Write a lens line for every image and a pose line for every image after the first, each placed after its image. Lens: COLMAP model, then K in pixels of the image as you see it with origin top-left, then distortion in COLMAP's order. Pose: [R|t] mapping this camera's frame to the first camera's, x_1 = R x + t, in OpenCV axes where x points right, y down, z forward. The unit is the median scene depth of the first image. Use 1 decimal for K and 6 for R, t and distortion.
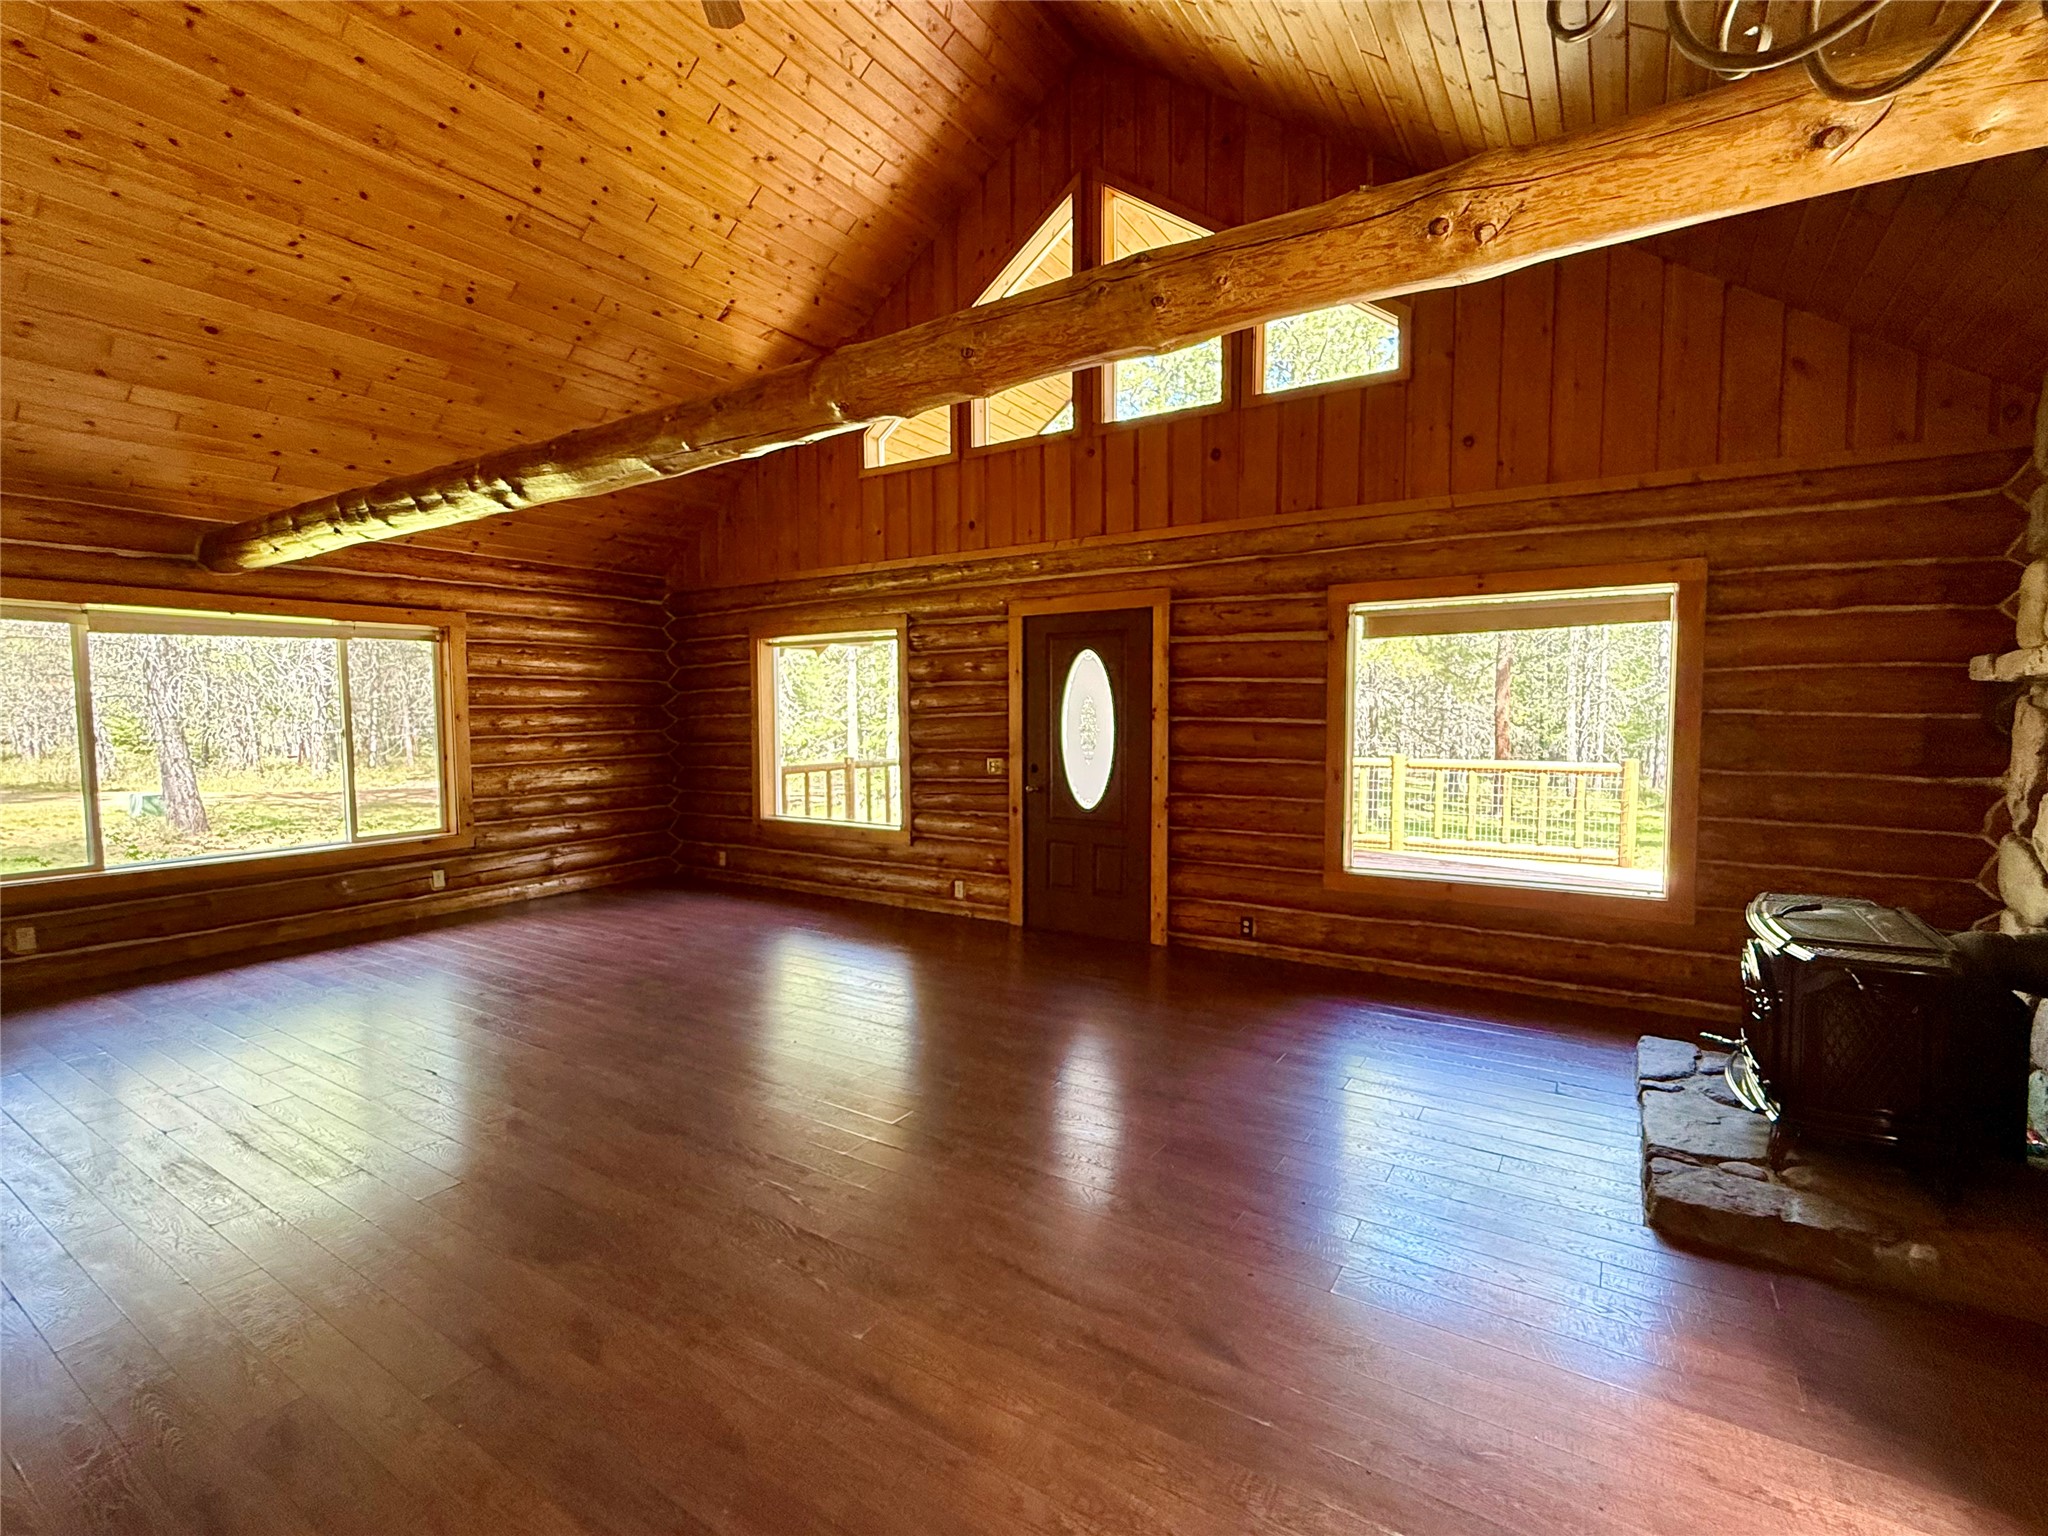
lens RADIAL K [[925.3, 0, 1024.0], [0, 925.3, 768.0], [0, 0, 1]] dist [-0.003234, -0.000586]
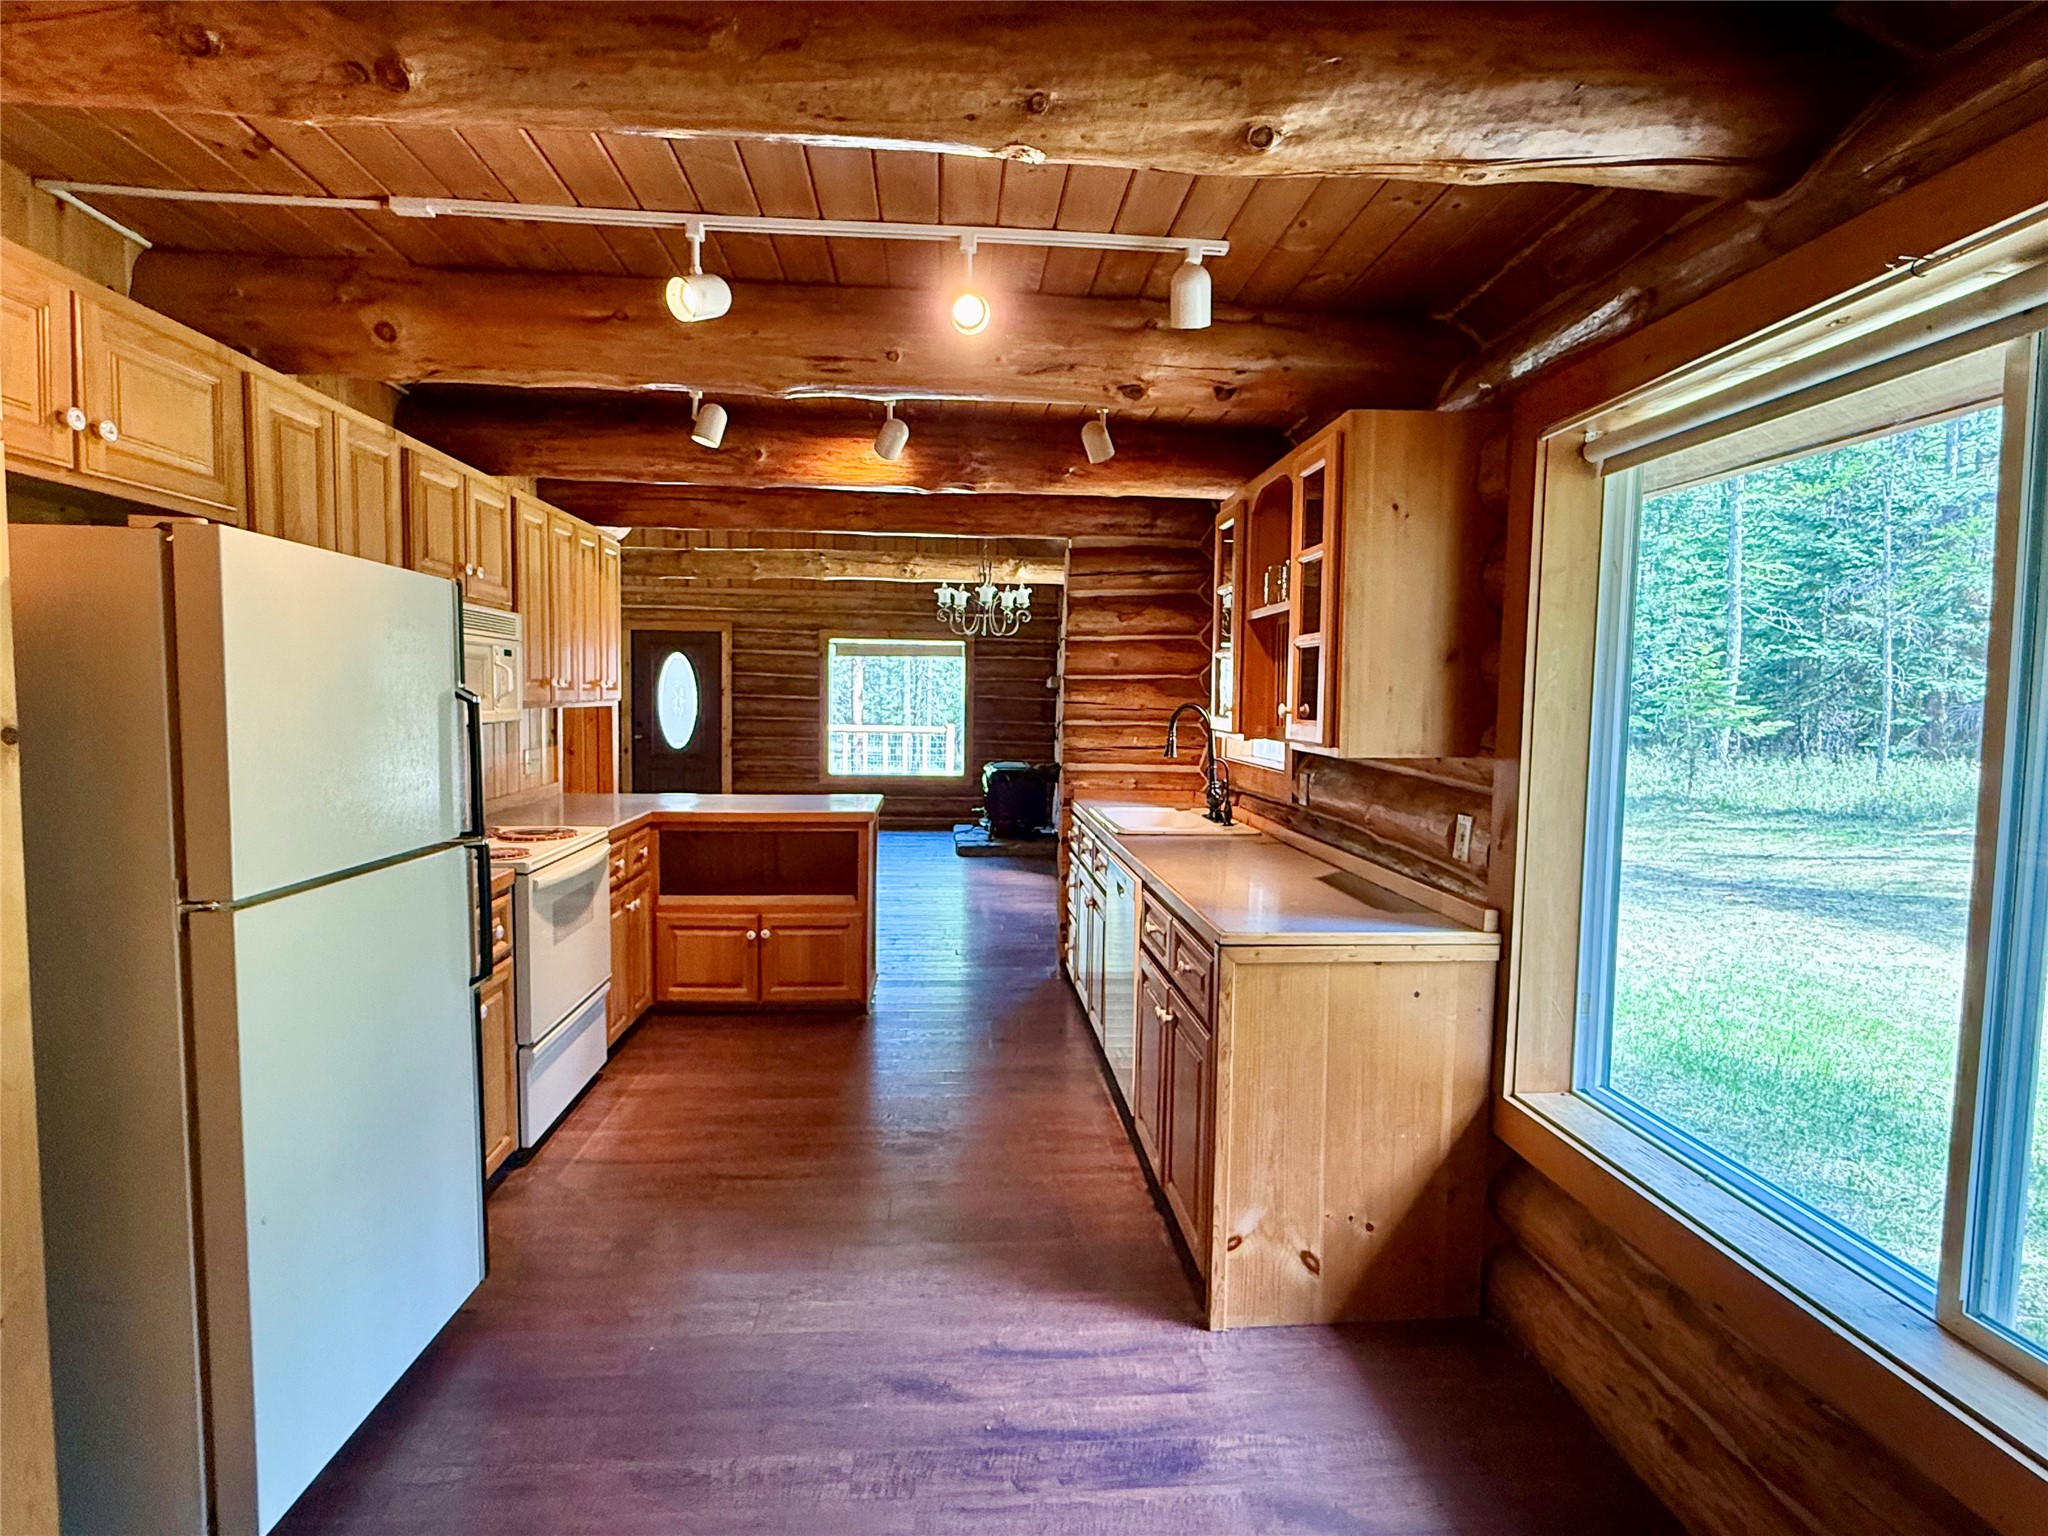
lens RADIAL K [[1046.6, 0, 1024.0], [0, 1046.6, 768.0], [0, 0, 1]] dist [0.001616, 0.001015]
pose [[0.795796, -0.022284, 0.605154, -0.624828], [0.015138, 0.999742, 0.016907, 0.062581], [-0.605375, -0.004294, 0.795929, -0.957614]]
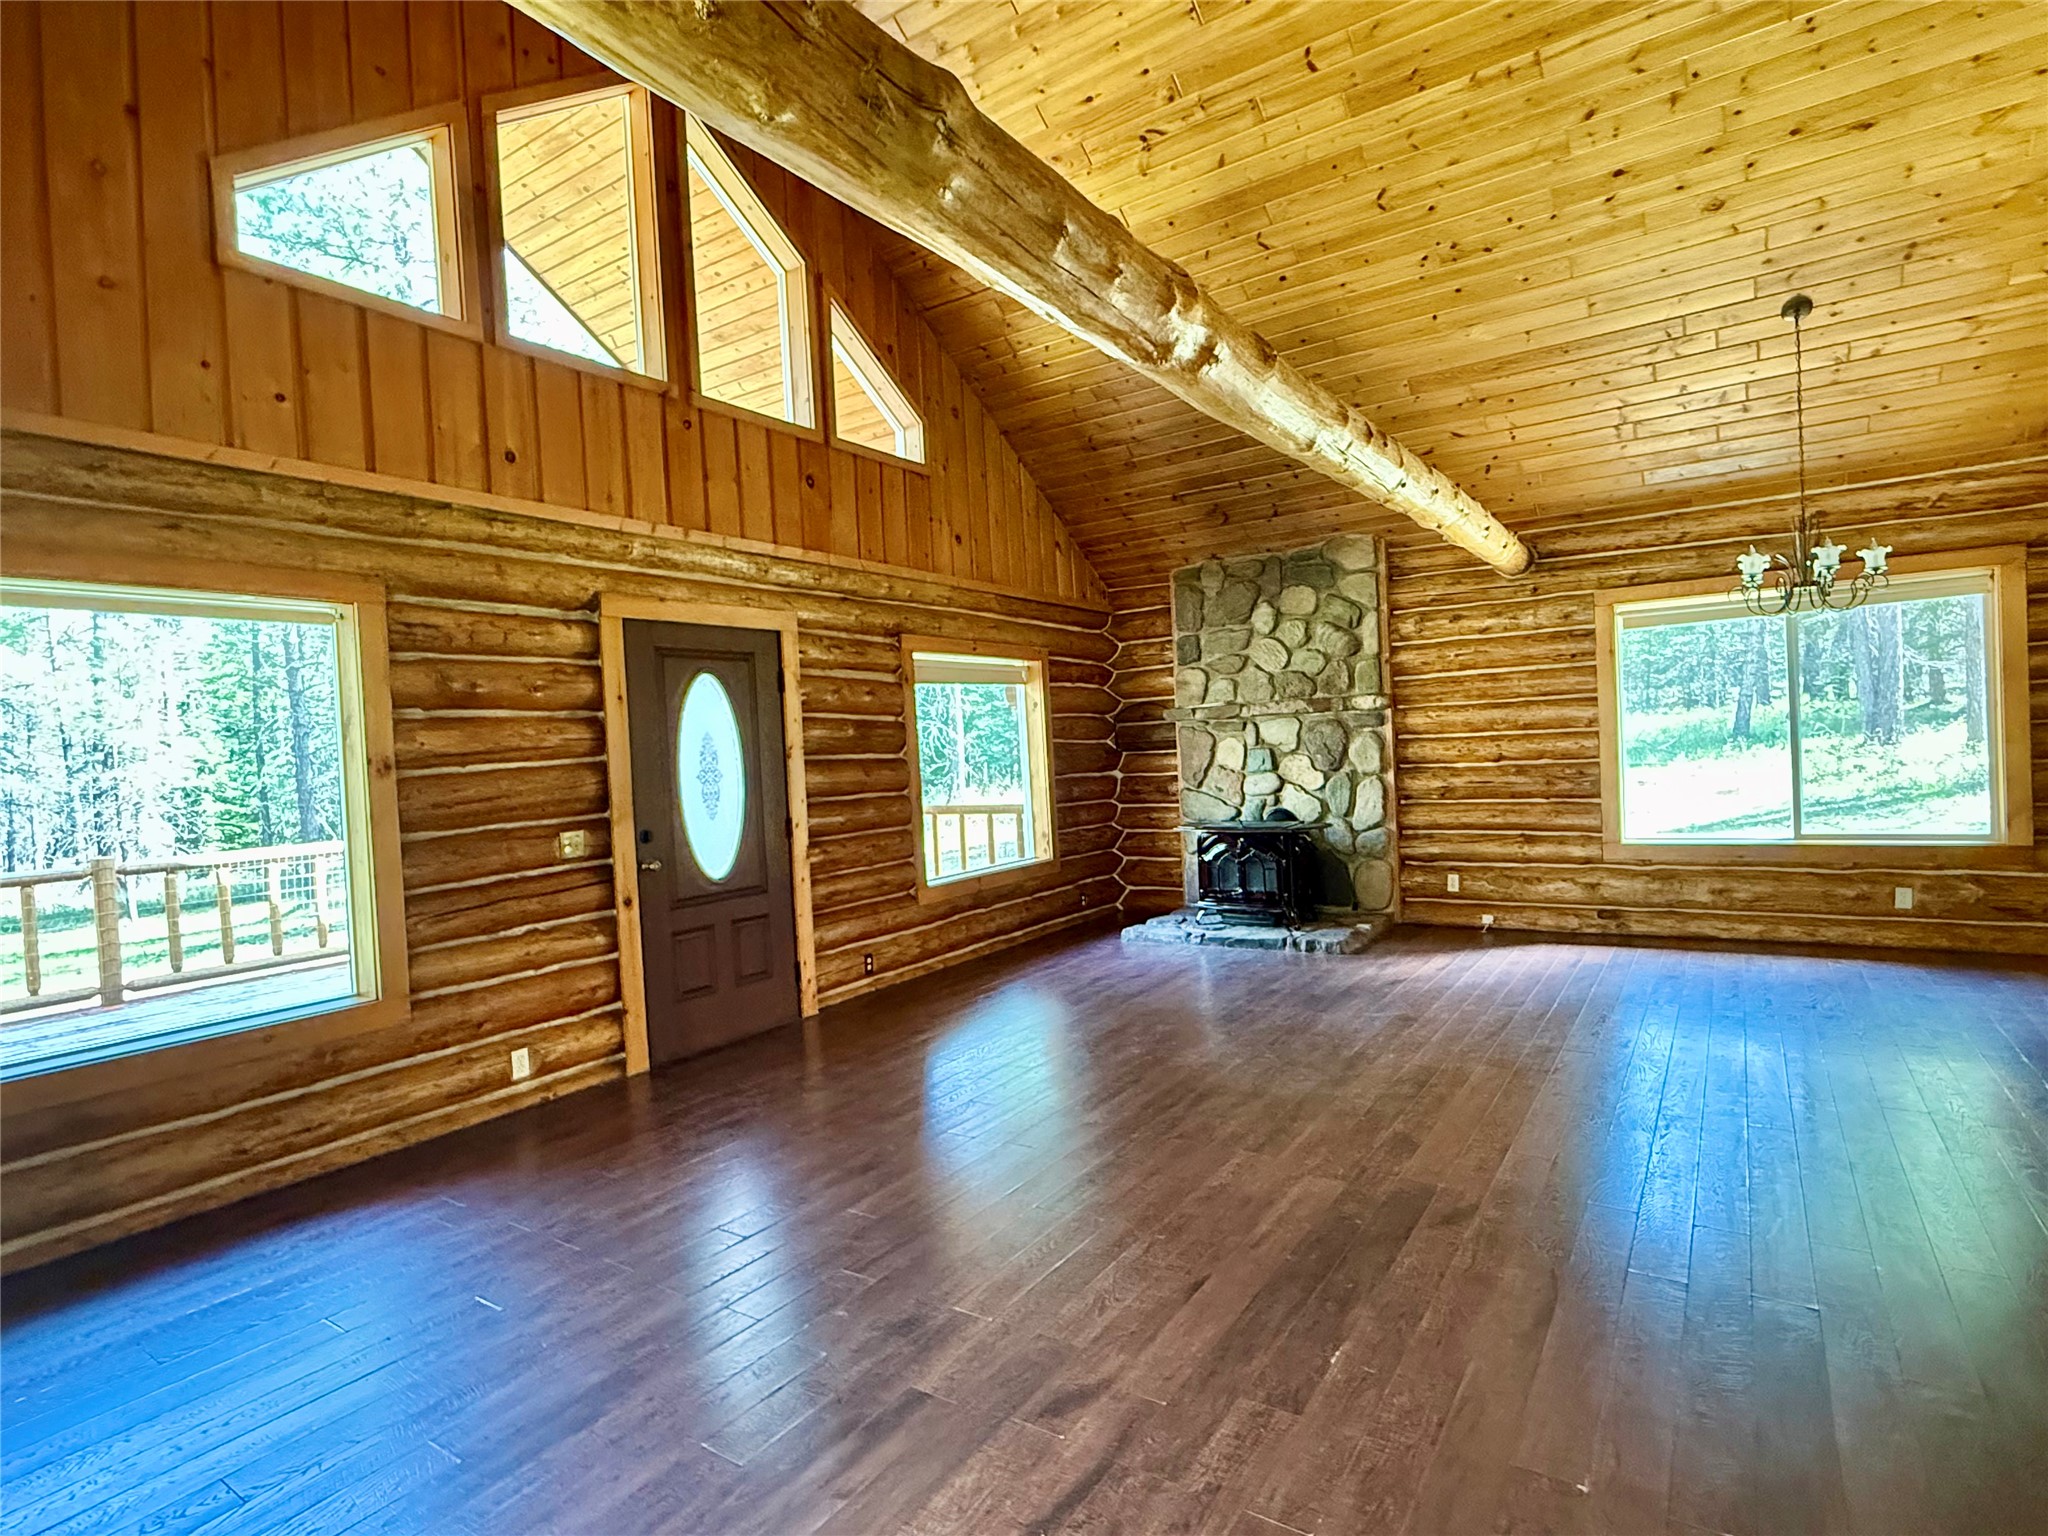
lens RADIAL K [[1046.6, 0, 1024.0], [0, 1046.6, 768.0], [0, 0, 1]] dist [0.001616, 0.001015]
pose [[0.029808, -0.013023, 0.999471, -0.852856], [0.114686, 0.993356, 0.009523, -0.028601], [-0.992954, 0.114341, 0.031104, 0.761274]]
